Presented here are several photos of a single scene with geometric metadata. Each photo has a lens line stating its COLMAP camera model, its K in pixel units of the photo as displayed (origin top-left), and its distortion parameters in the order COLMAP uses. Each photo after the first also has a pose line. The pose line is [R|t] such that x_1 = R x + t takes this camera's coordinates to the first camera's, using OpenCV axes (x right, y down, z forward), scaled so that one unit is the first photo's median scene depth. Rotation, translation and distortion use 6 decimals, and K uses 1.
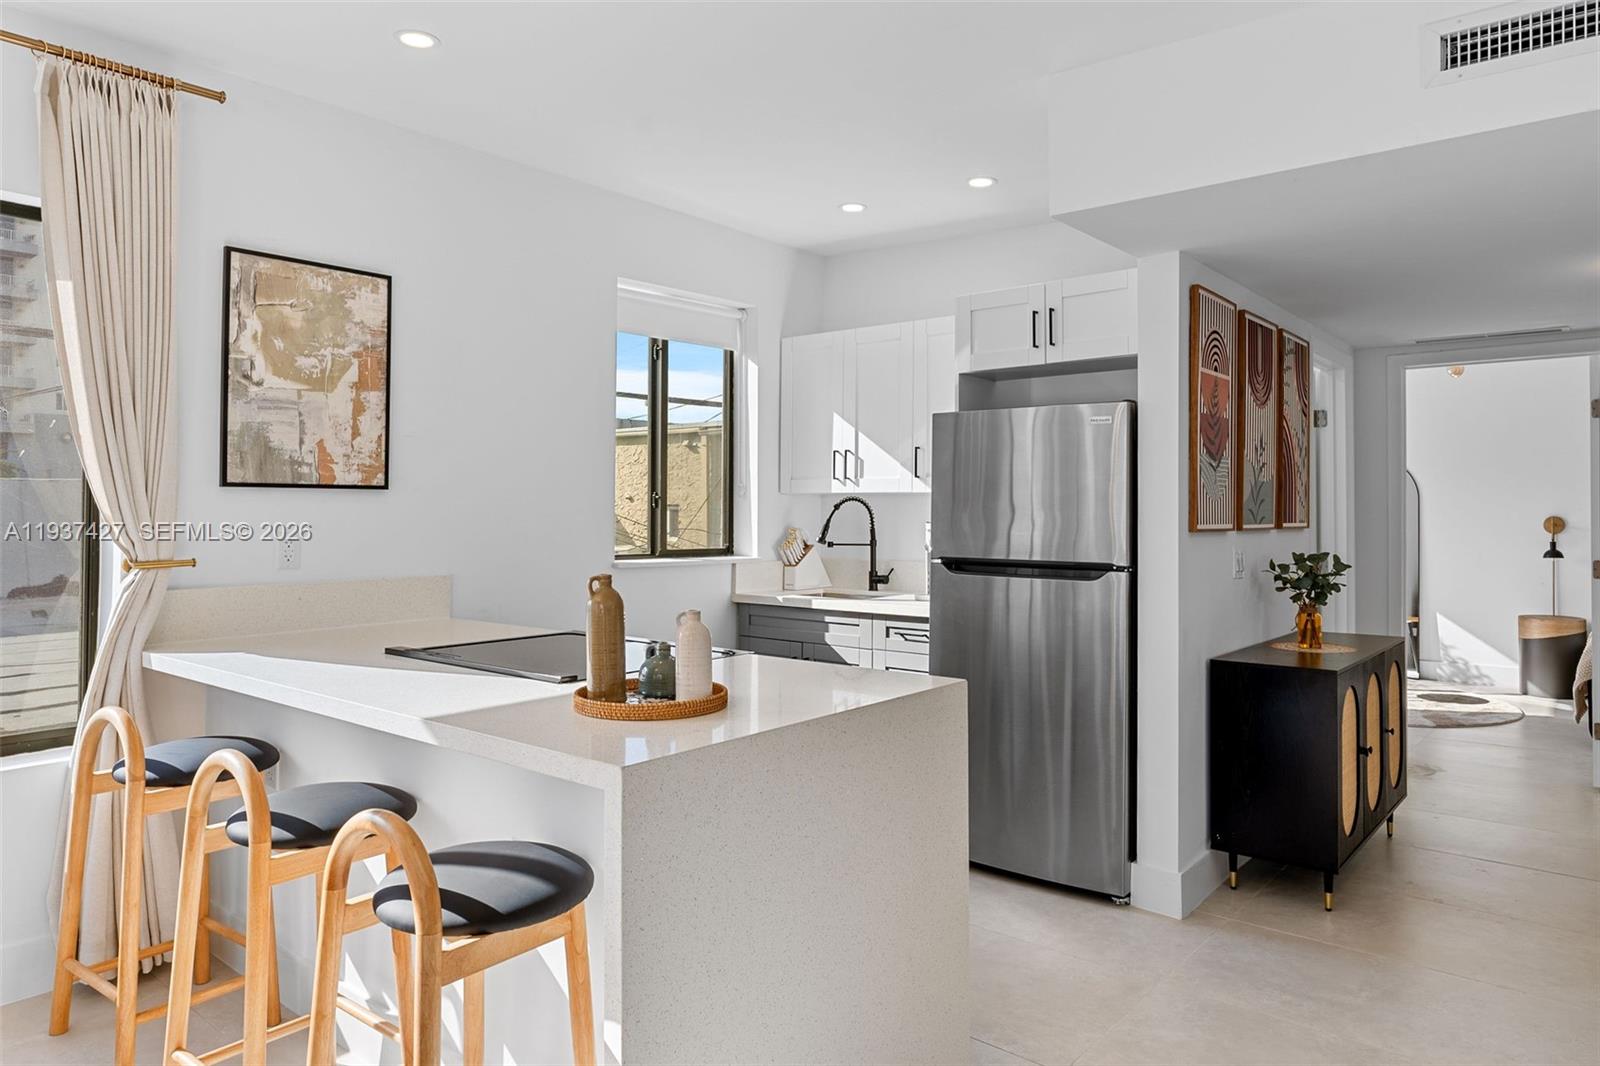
lens RADIAL K [[1023.3, 0, 811.1], [0, 1023.3, 499.2], [0, 0, 1]] dist [0.000128, -0.000073]
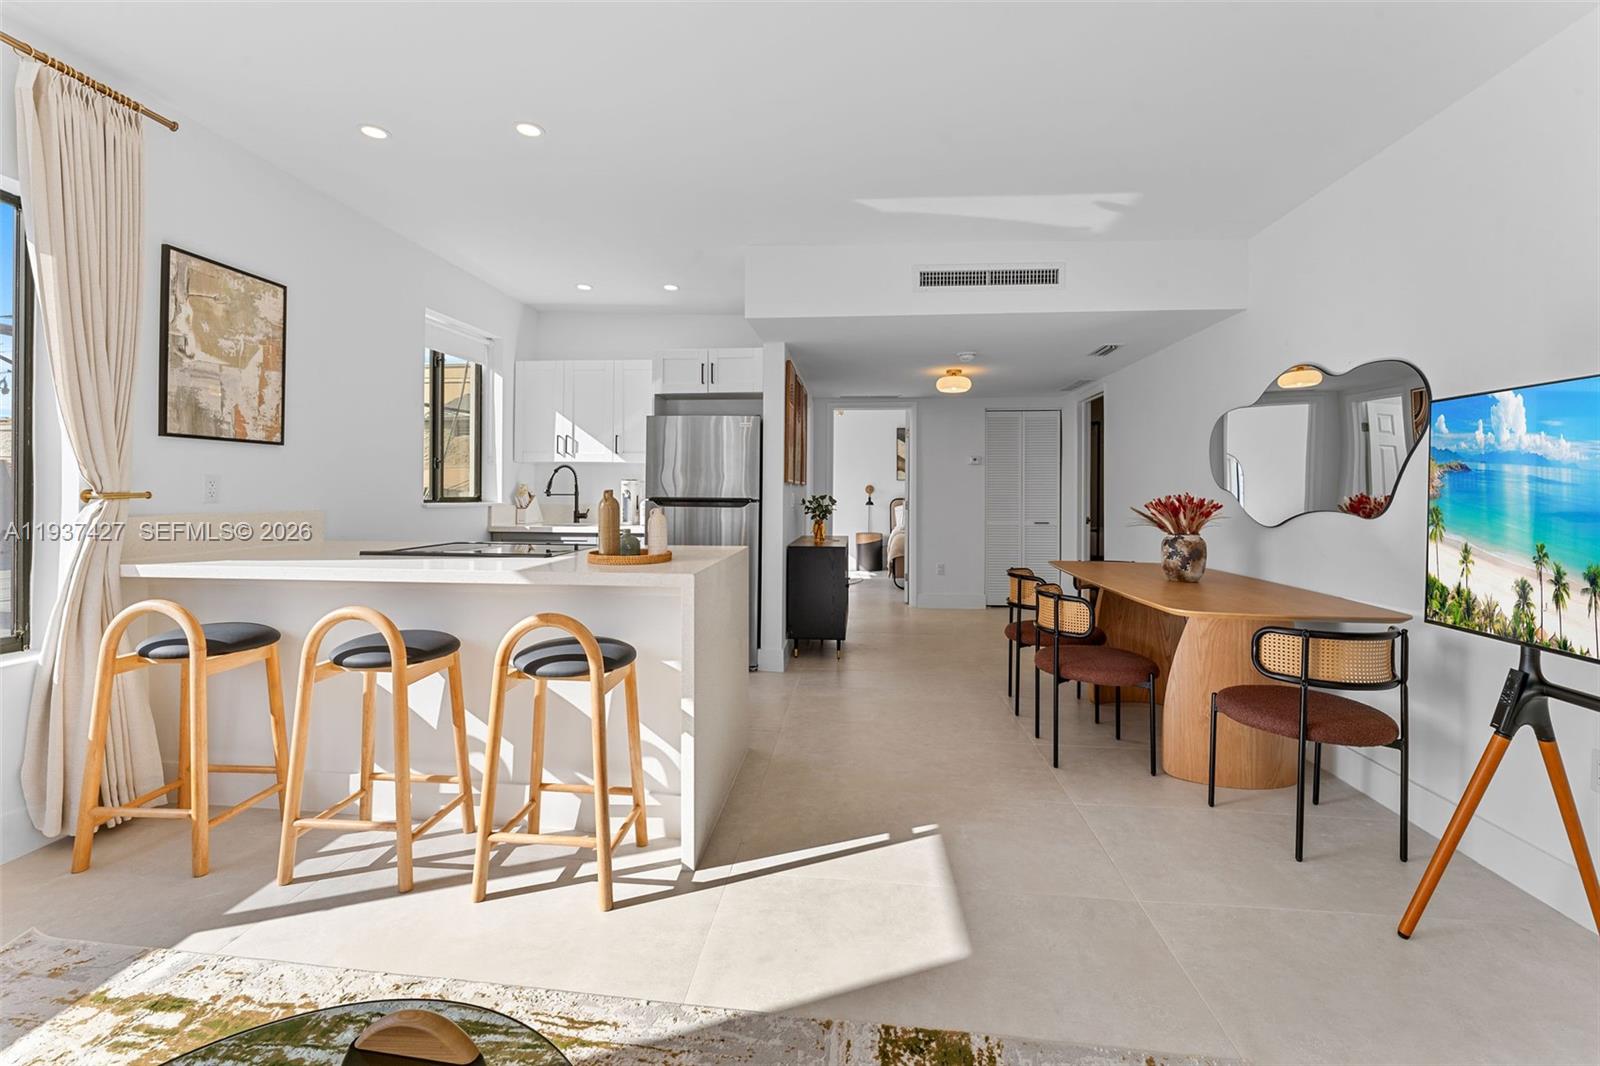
lens RADIAL K [[662.5, 0, 795.7], [0, 662.5, 498.1], [0, 0, 1]] dist [-0.000566, 0.000120]
pose [[0.831478, -0.002846, 0.555550, -0.300231], [-0.010815, 0.999714, 0.021307, 0.030239], [-0.555452, -0.023724, 0.831210, -0.088401]]
